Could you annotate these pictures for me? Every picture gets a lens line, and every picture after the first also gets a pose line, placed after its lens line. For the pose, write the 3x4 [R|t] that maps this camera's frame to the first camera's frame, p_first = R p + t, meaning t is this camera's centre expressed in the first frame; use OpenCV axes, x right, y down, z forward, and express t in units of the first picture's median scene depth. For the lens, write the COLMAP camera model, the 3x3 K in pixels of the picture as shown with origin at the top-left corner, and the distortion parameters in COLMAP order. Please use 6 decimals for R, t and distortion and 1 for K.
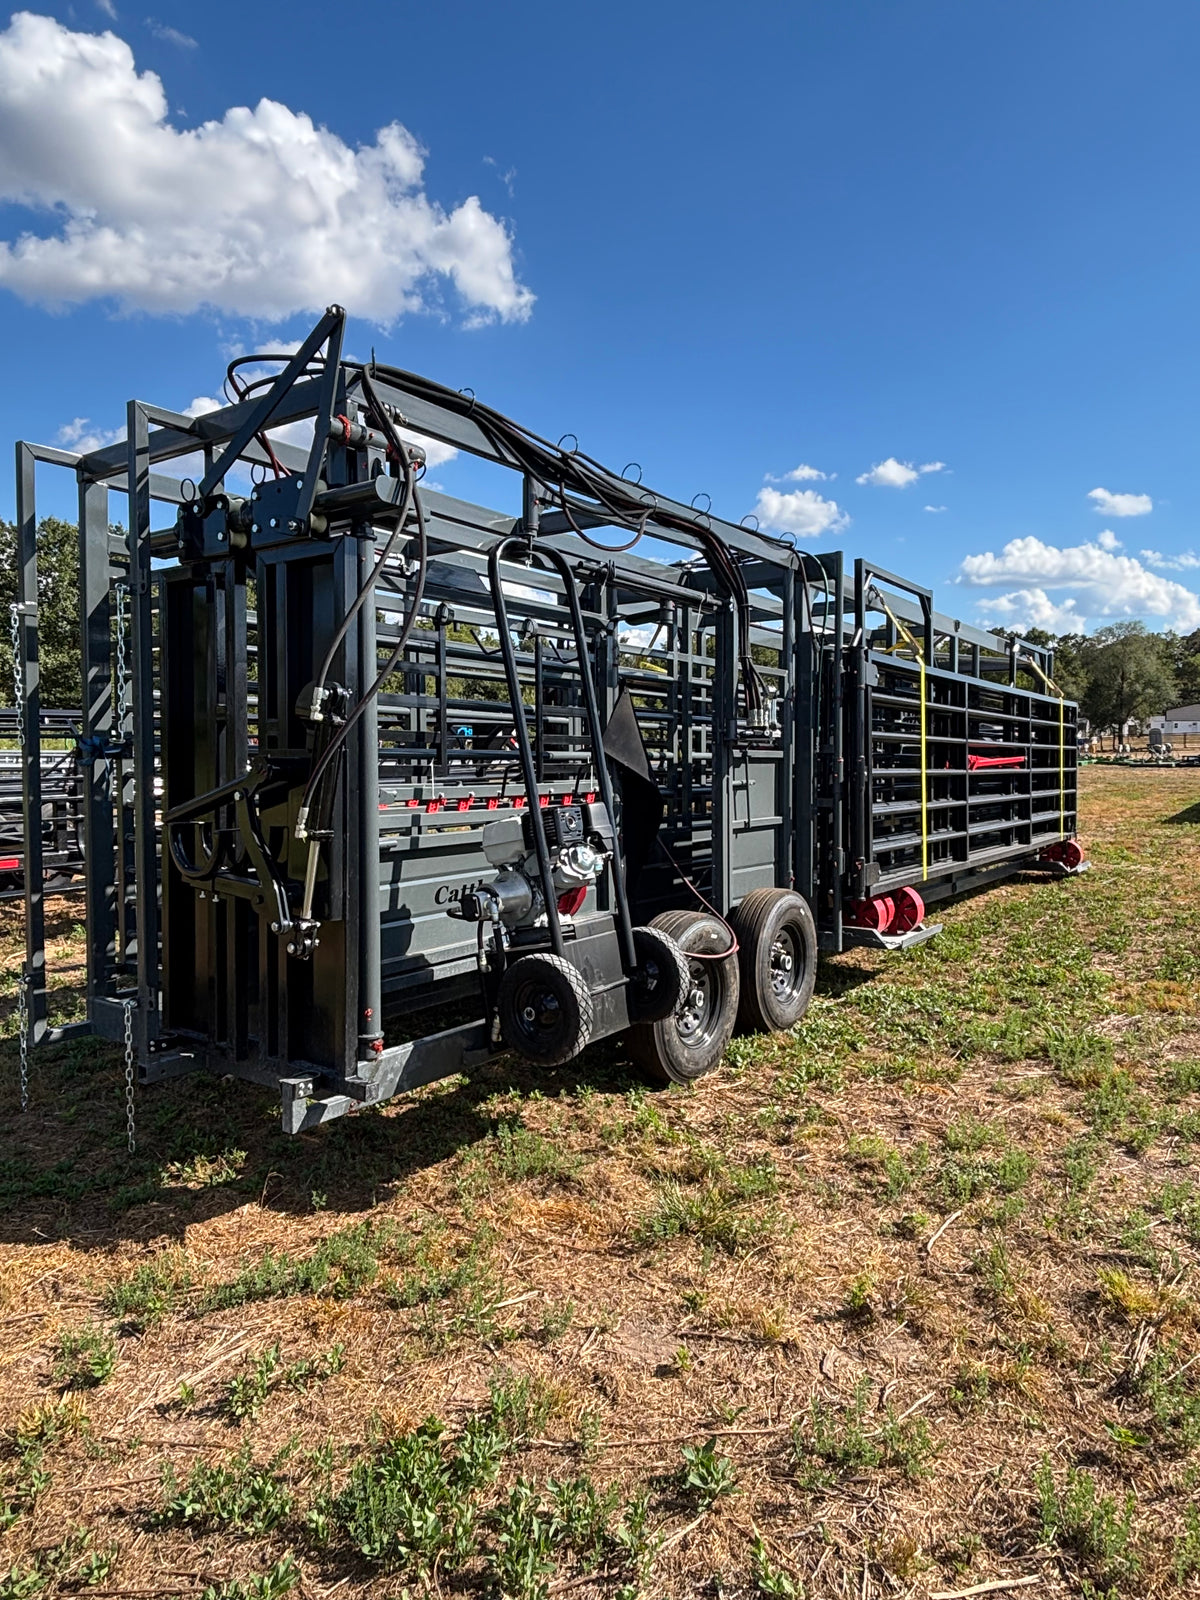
lens RADIAL K [[1082.0, 0, 600.0], [0, 1082.0, 800.0], [0, 0, 1]] dist [0.035324, -0.045158]
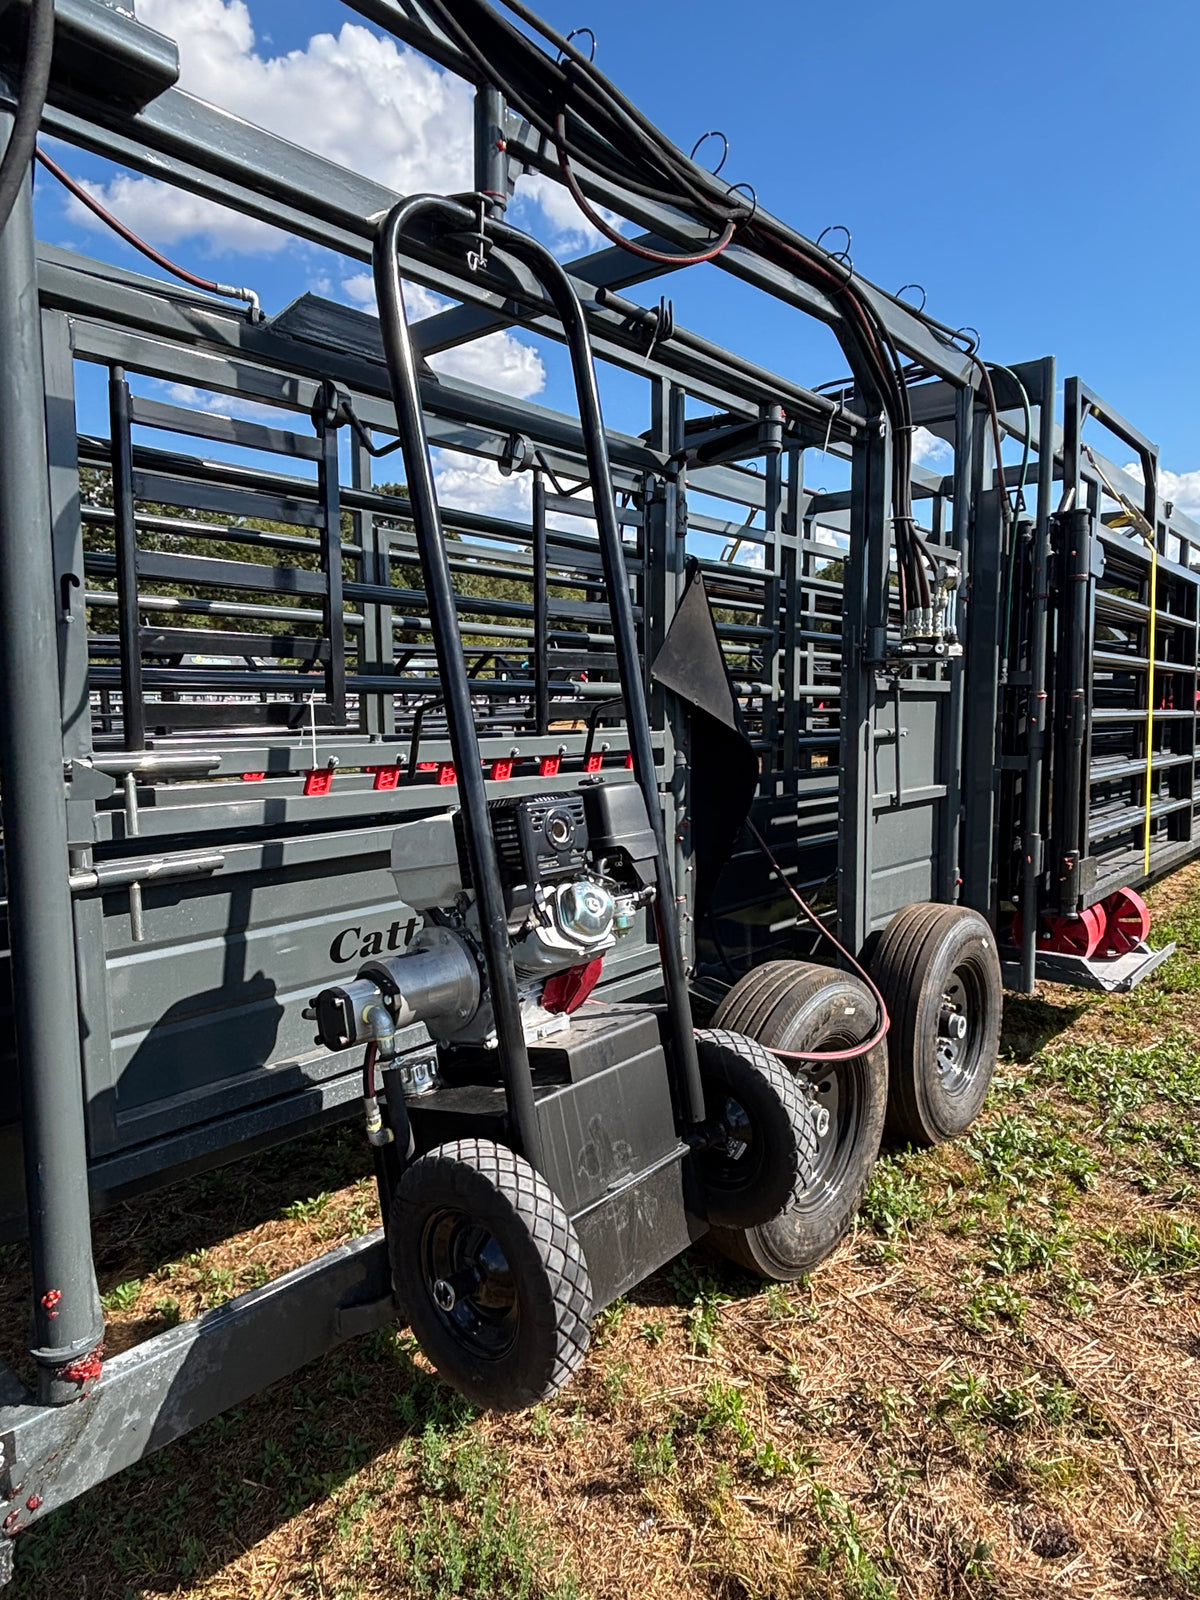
lens RADIAL K [[1082.0, 0, 600.0], [0, 1082.0, 800.0], [0, 0, 1]] dist [0.035324, -0.045158]
pose [[0.996842, 0.008271, -0.078976, 0.018519], [-0.003765, 0.998365, 0.057037, -0.013032], [0.079319, -0.056559, 0.995243, 0.398879]]
